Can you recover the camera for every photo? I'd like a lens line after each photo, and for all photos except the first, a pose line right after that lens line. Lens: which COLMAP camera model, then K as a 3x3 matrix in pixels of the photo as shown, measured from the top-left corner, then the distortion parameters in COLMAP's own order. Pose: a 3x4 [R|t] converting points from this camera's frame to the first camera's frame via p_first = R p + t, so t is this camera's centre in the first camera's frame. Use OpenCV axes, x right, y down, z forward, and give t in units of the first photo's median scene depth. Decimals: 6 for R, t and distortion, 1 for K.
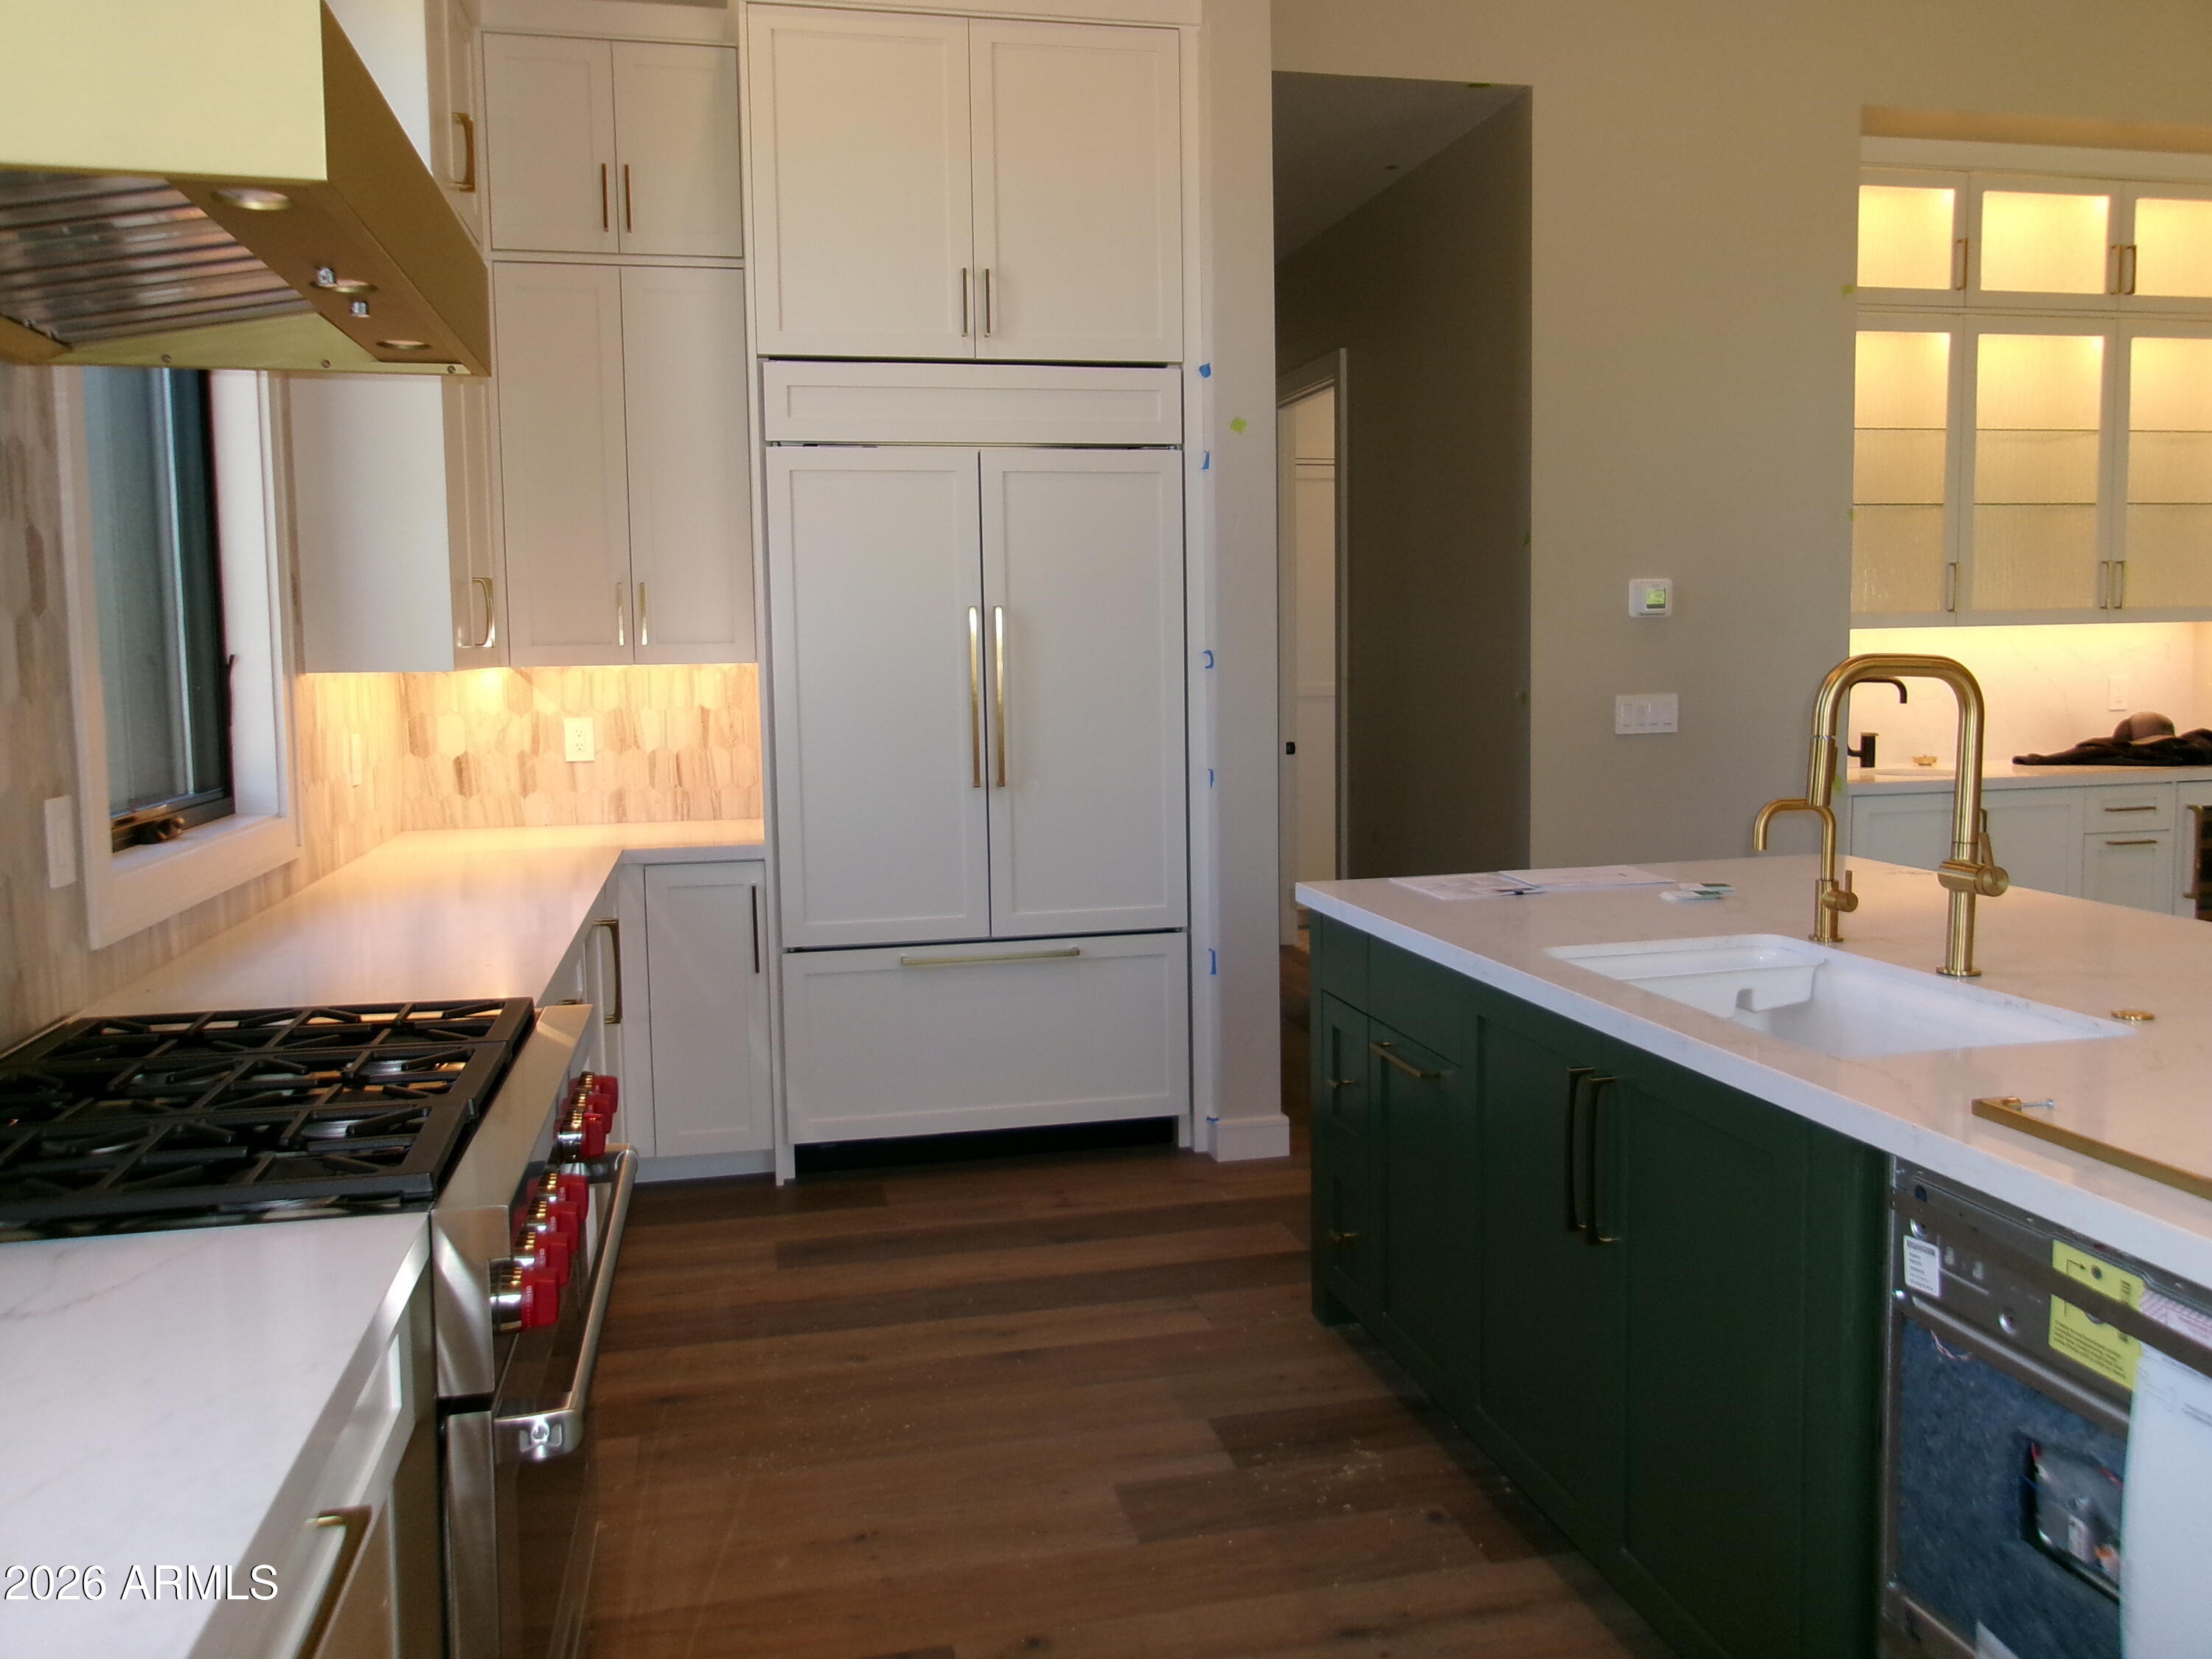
lens RADIAL K [[1670.7, 0, 1108.6], [0, 1670.7, 792.0], [0, 0, 1]] dist [0.050679, -0.130205]
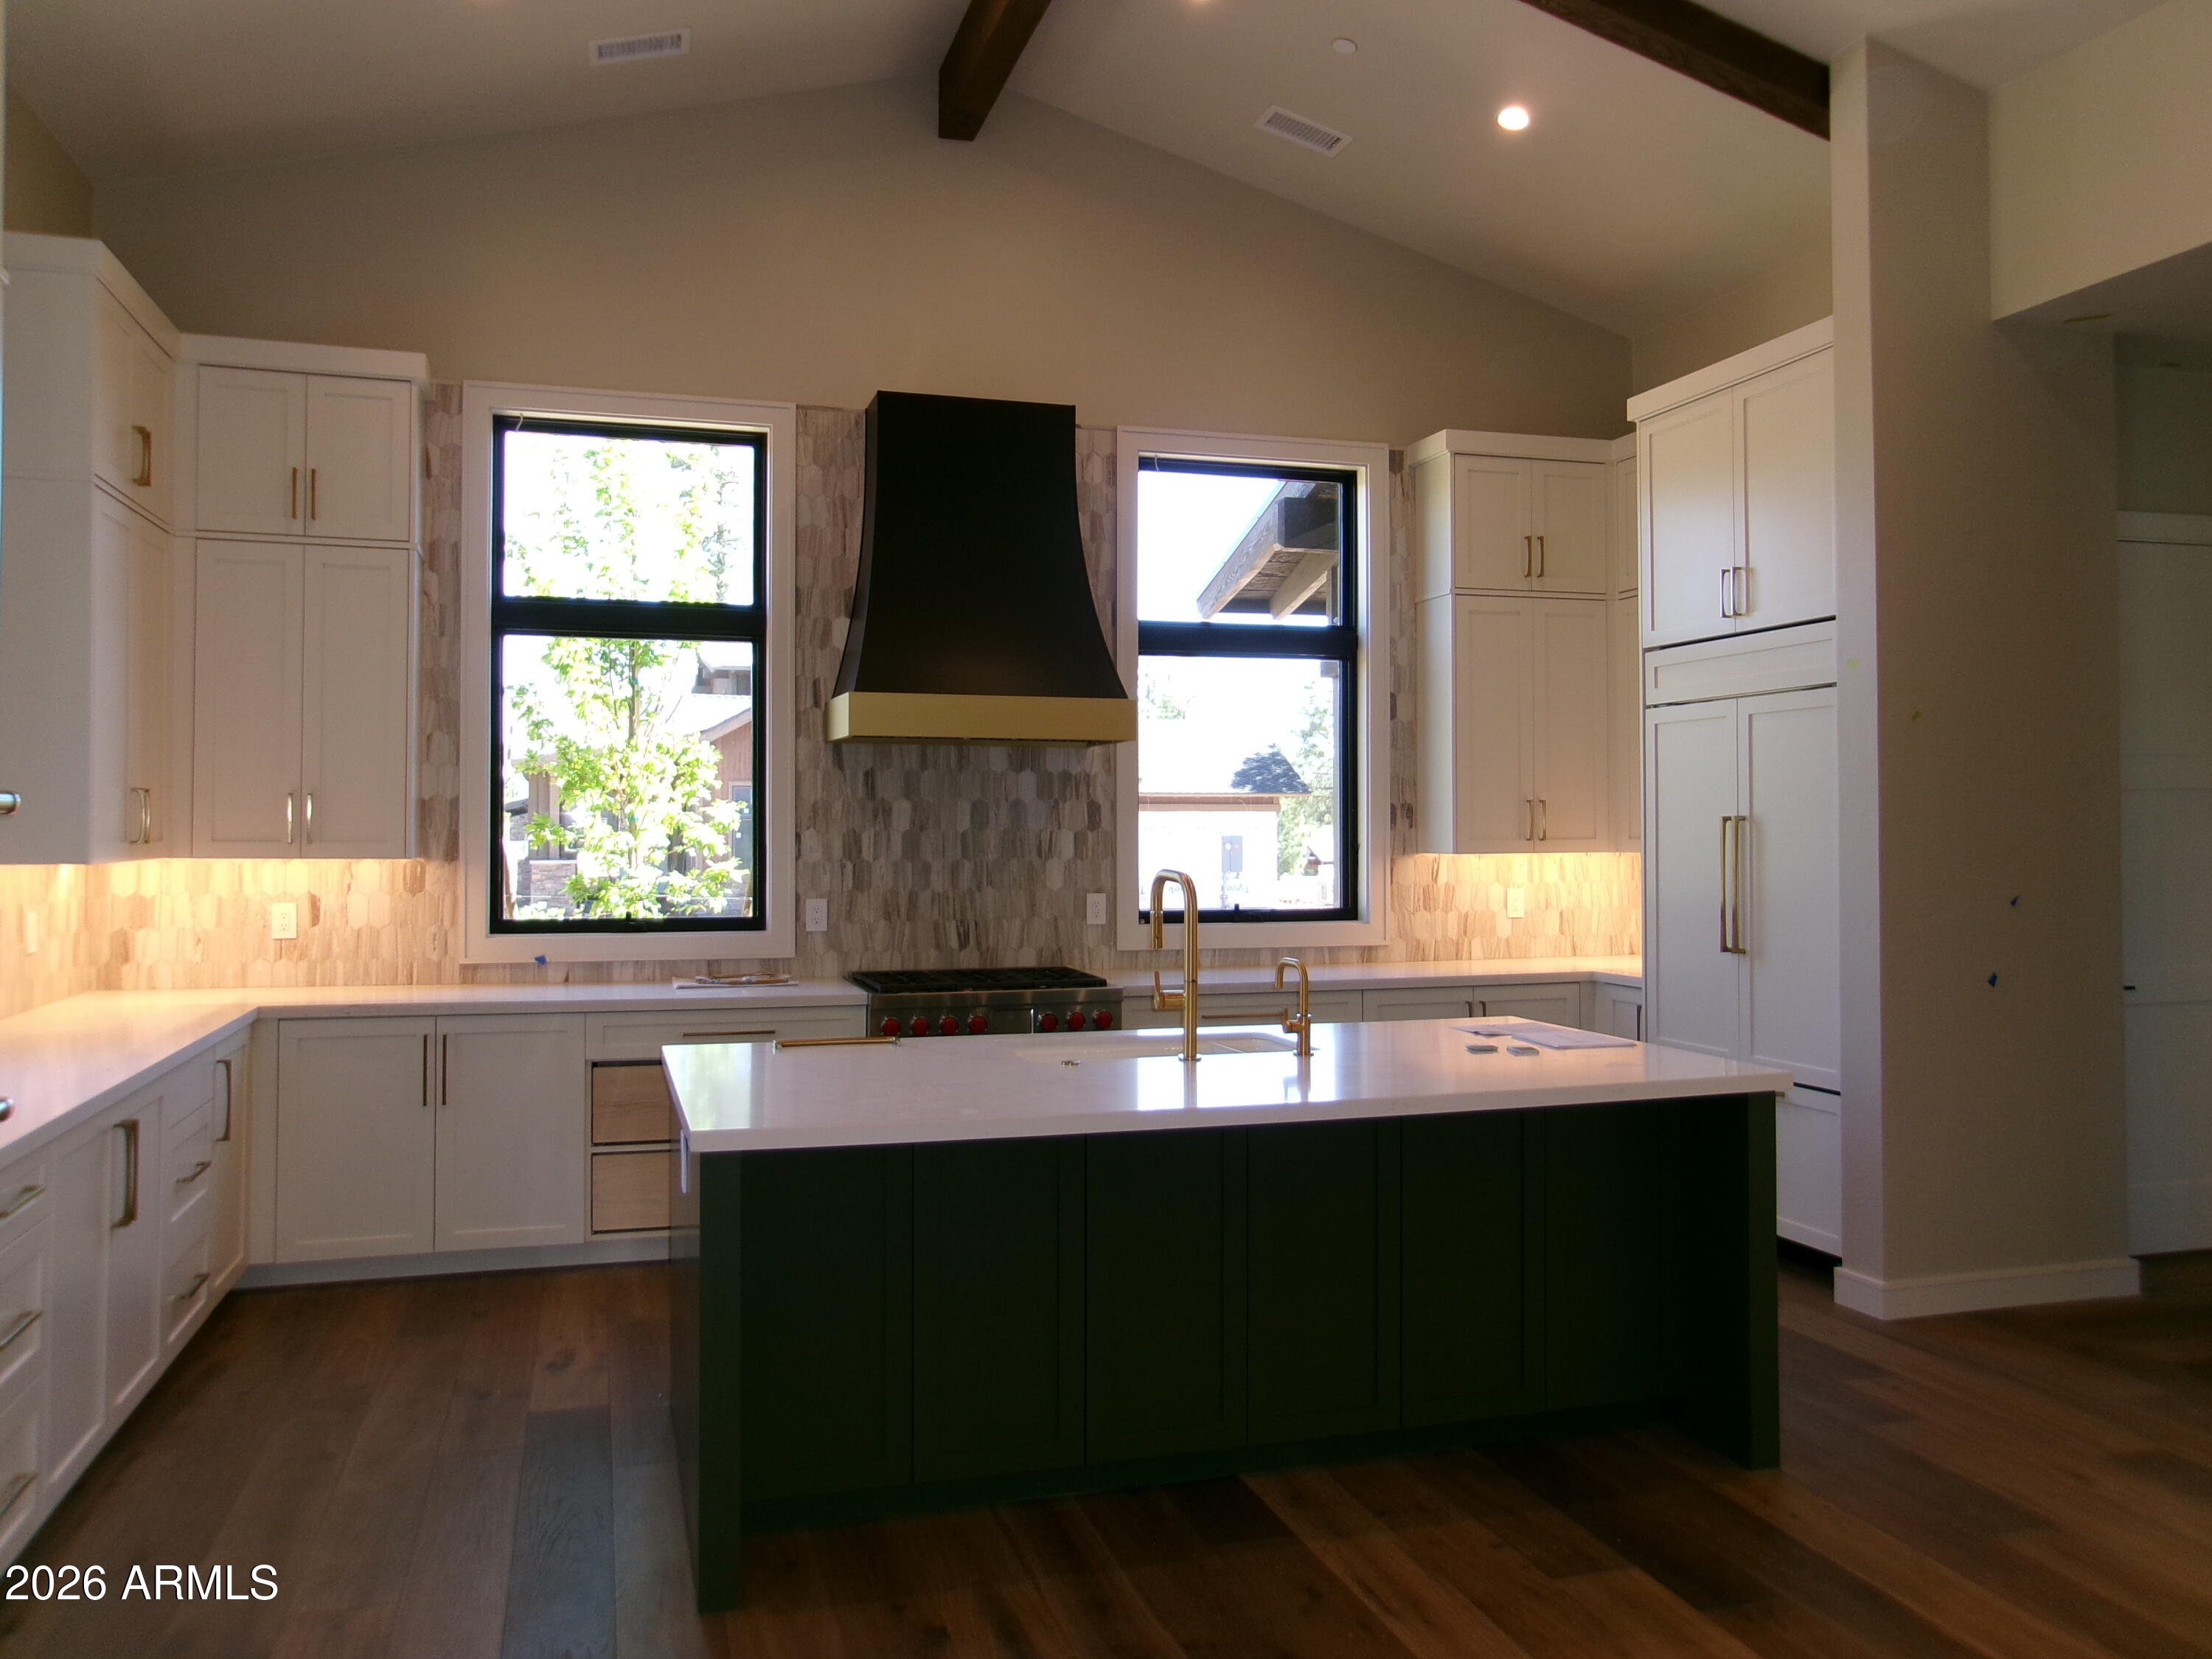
lens RADIAL K [[1670.7, 0, 1108.6], [0, 1670.7, 792.0], [0, 0, 1]] dist [0.050679, -0.130205]
pose [[0.078691, -0.011193, -0.996836, 1.231104], [-0.083967, 0.996309, -0.017816, -0.065023], [0.993357, 0.085103, 0.077461, 0.412622]]
